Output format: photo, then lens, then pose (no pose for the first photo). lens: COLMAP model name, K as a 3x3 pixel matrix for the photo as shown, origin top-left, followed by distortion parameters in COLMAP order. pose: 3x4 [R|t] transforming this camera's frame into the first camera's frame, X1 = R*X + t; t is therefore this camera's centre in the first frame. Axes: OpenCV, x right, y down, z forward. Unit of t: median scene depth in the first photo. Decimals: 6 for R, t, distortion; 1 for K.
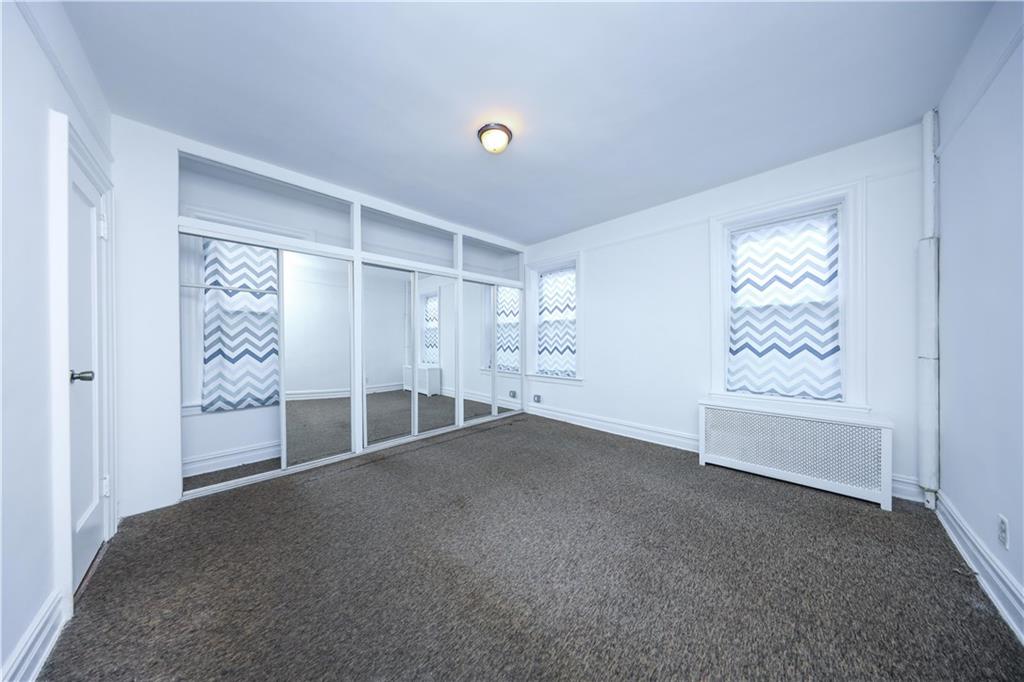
lens RADIAL K [[295.9, 0, 512.0], [0, 295.9, 341.0], [0, 0, 1]] dist [0.000547, 0.000013]
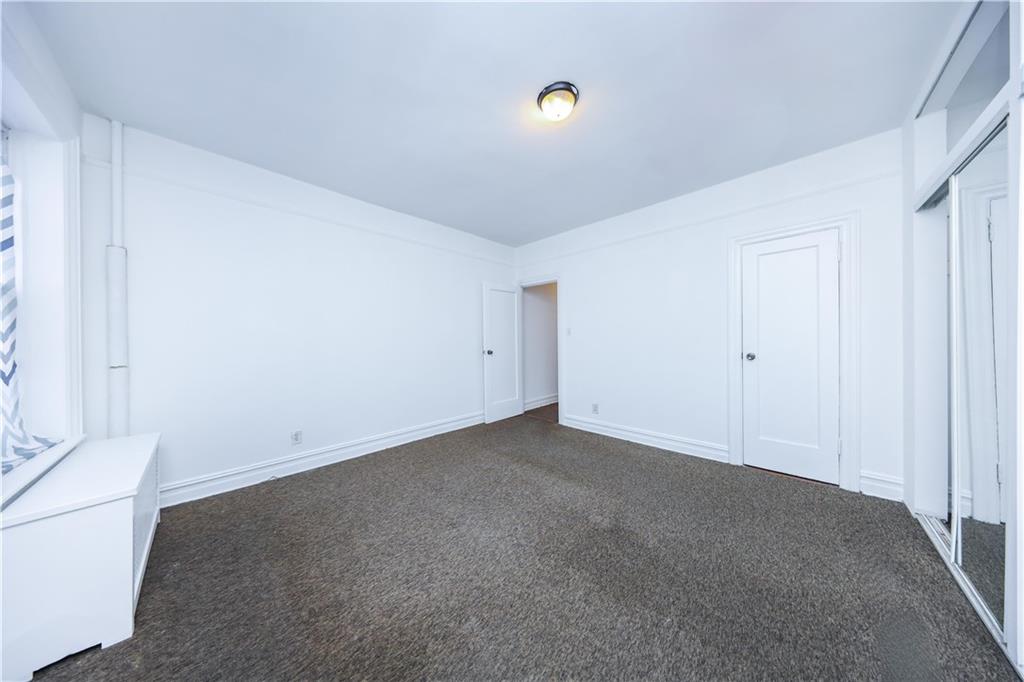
lens RADIAL K [[295.9, 0, 512.0], [0, 295.9, 341.0], [0, 0, 1]] dist [0.000547, 0.000013]
pose [[-0.999694, 0.015004, -0.019691, 0.108345], [0.014913, 0.999877, 0.004805, -0.012389], [0.019761, 0.004509, -0.999795, 1.951920]]
